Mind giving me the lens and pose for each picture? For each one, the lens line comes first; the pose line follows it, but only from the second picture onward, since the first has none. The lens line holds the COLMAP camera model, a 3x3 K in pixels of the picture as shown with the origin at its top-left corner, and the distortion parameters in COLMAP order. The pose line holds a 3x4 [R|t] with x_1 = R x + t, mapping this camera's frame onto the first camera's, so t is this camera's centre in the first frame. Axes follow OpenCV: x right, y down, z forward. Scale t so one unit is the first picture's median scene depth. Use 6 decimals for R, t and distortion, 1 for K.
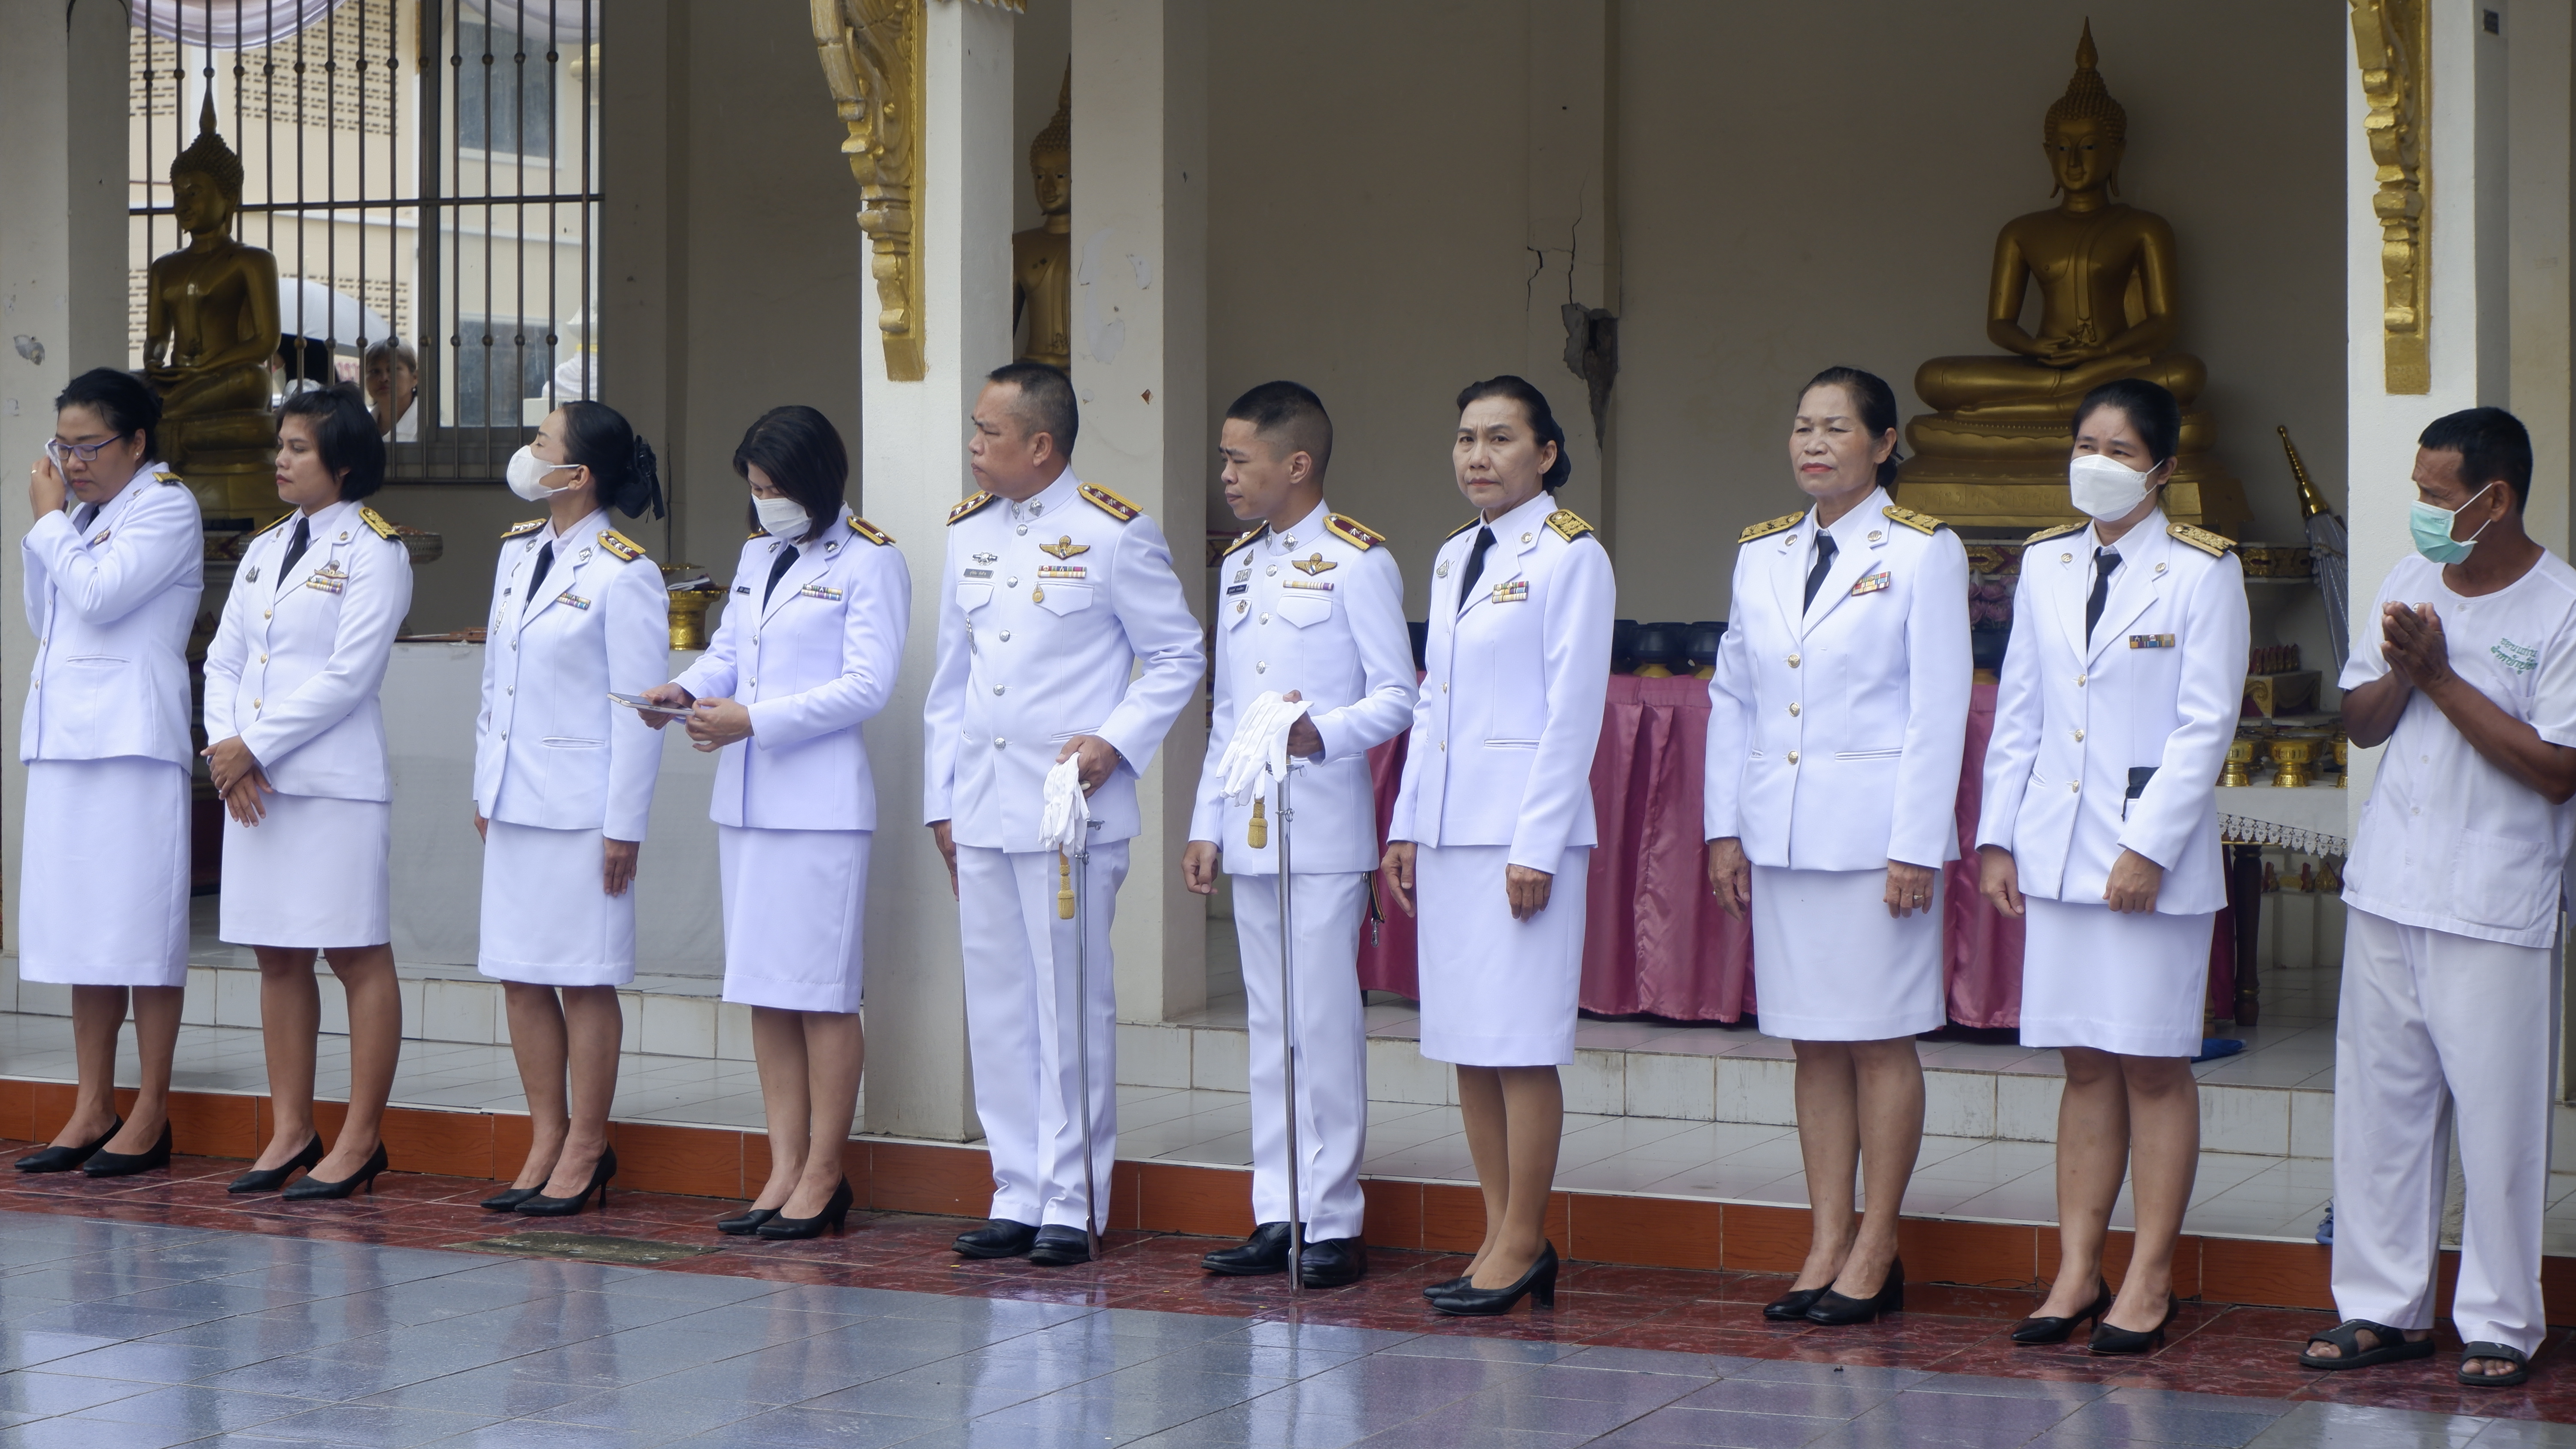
lens RADIAL K [[5031.4, 0, 1288.0], [0, 5031.4, 724.5], [0, 0, 1]] dist [-0.120016, -0.107512]
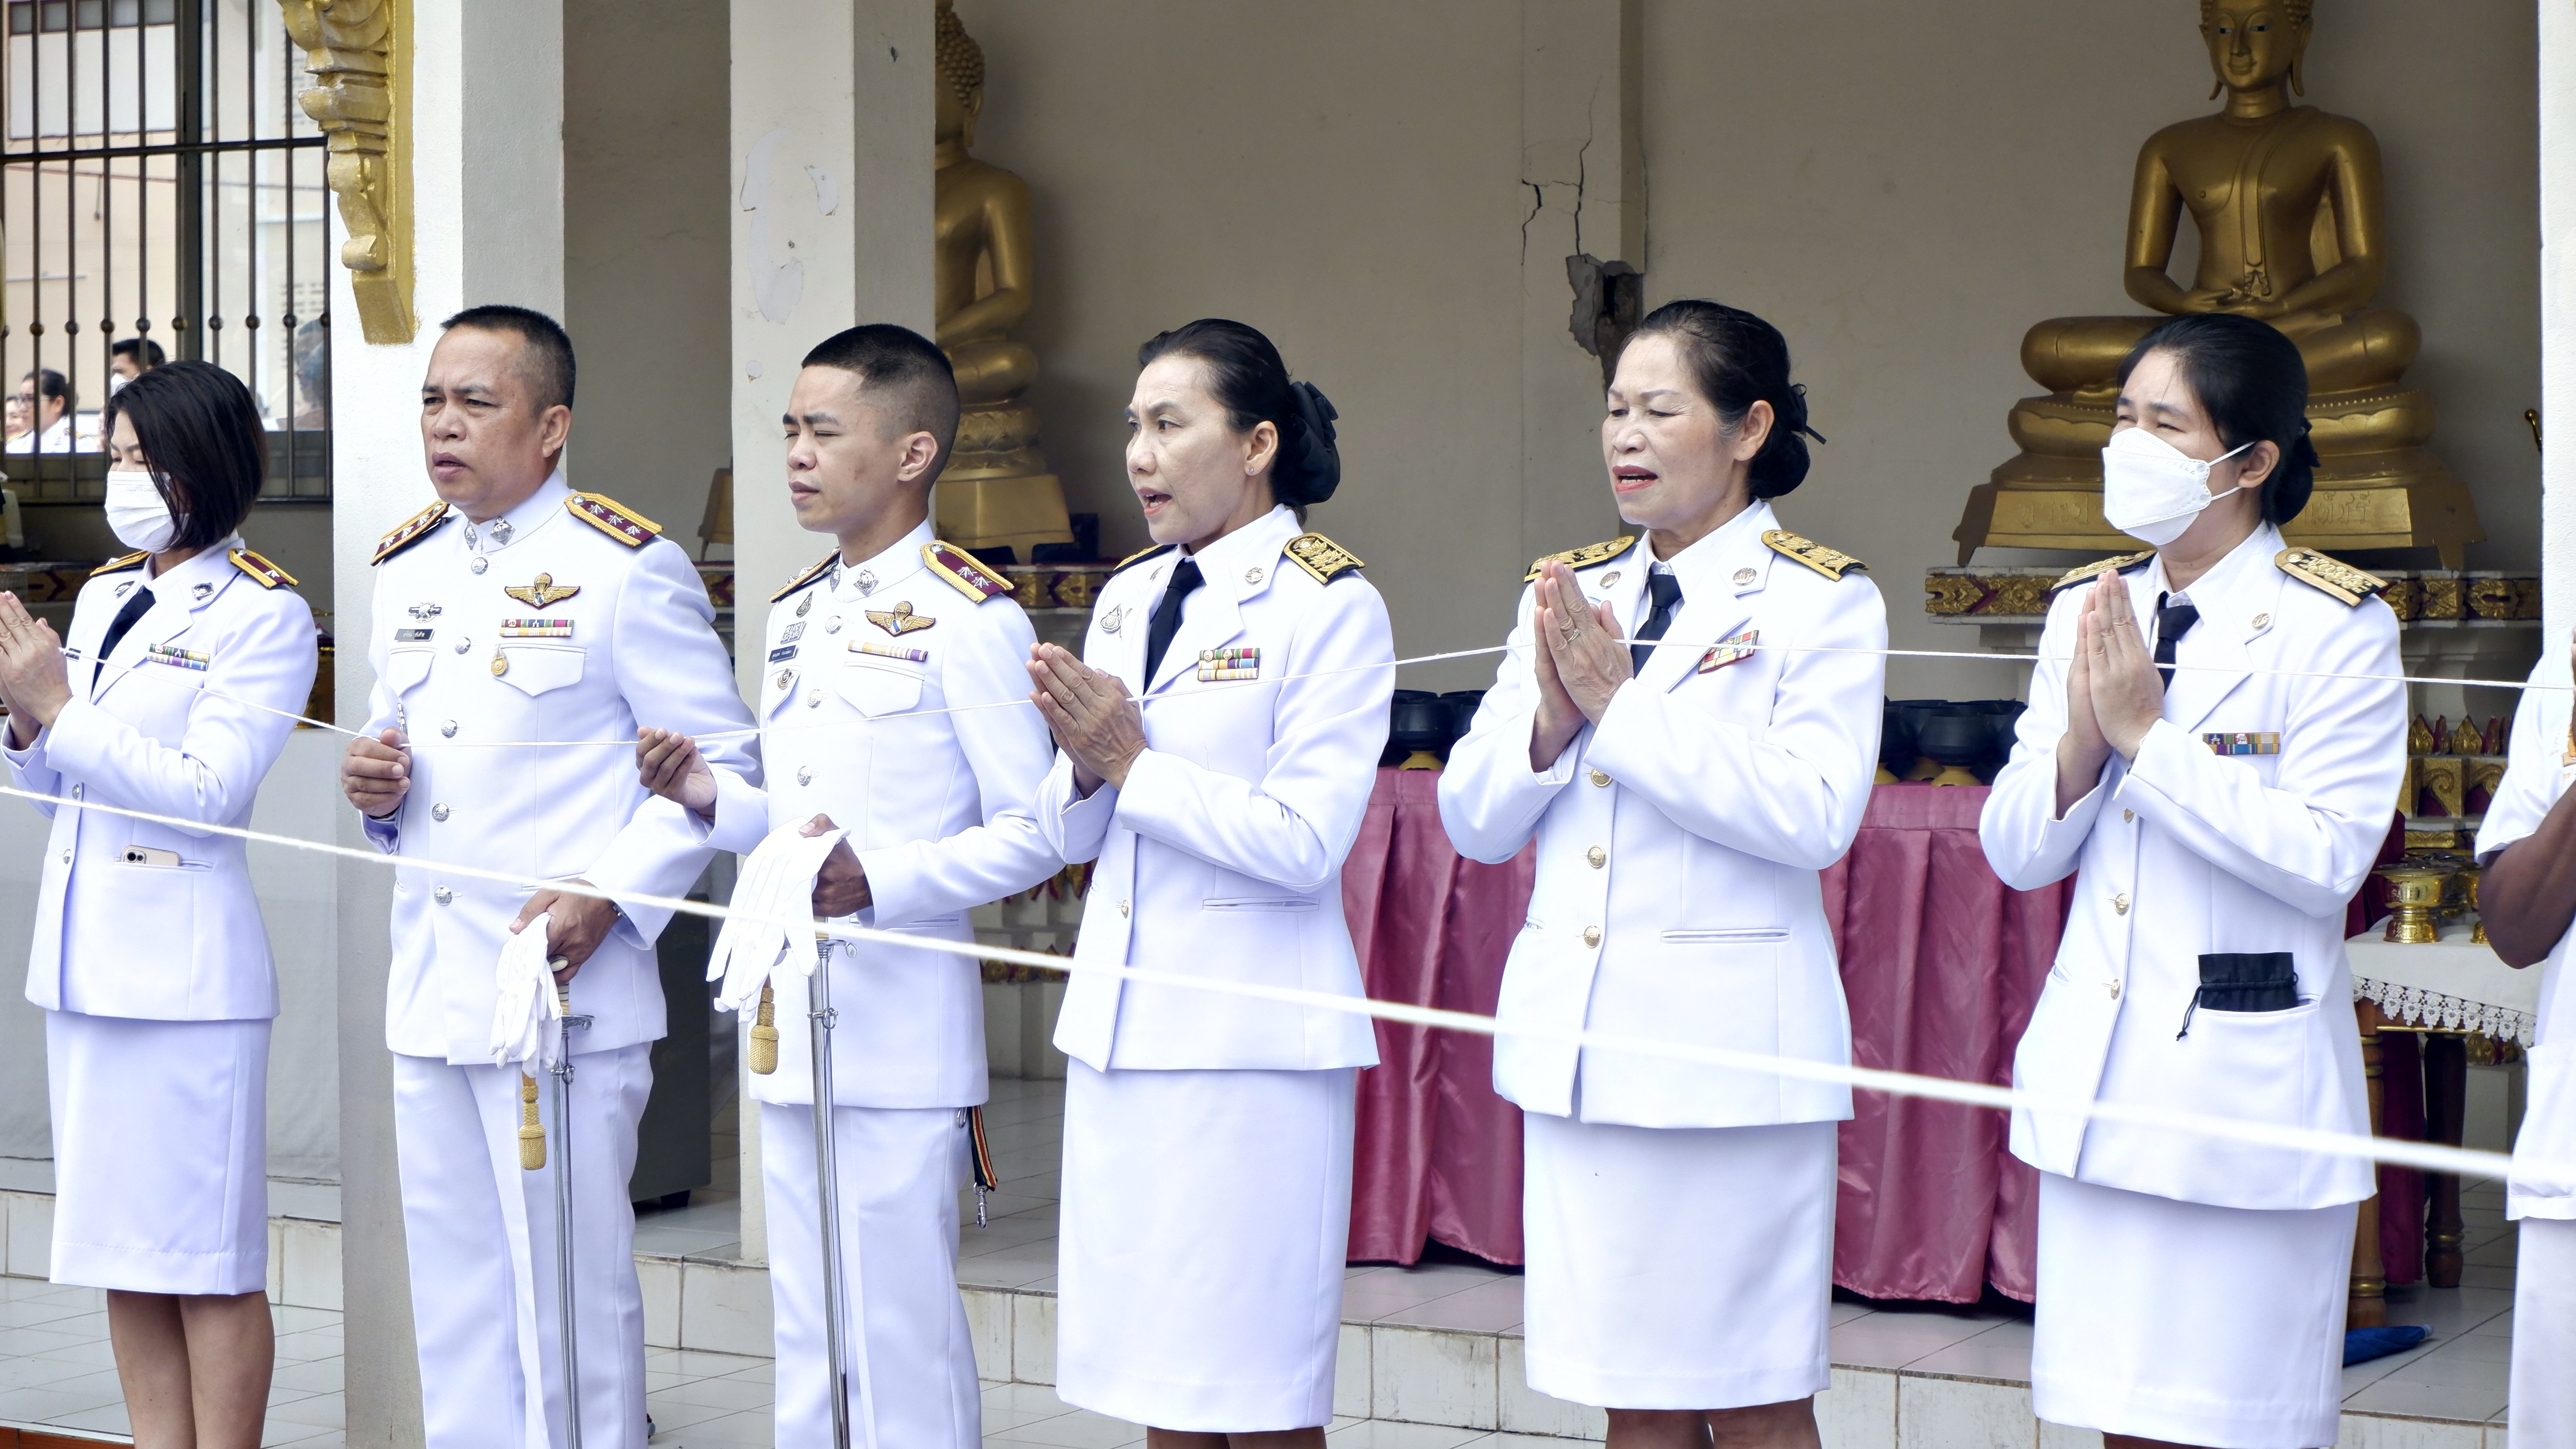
lens RADIAL K [[5073.6, 0, 1288.0], [0, 5073.6, 724.5], [0, 0, 1]] dist [-0.081651, -0.092556]
pose [[0.997588, -0.001529, -0.069399, 0.091401], [0.001244, 0.999991, -0.004160, -0.014777], [0.069405, 0.004064, 0.997580, 0.339136]]
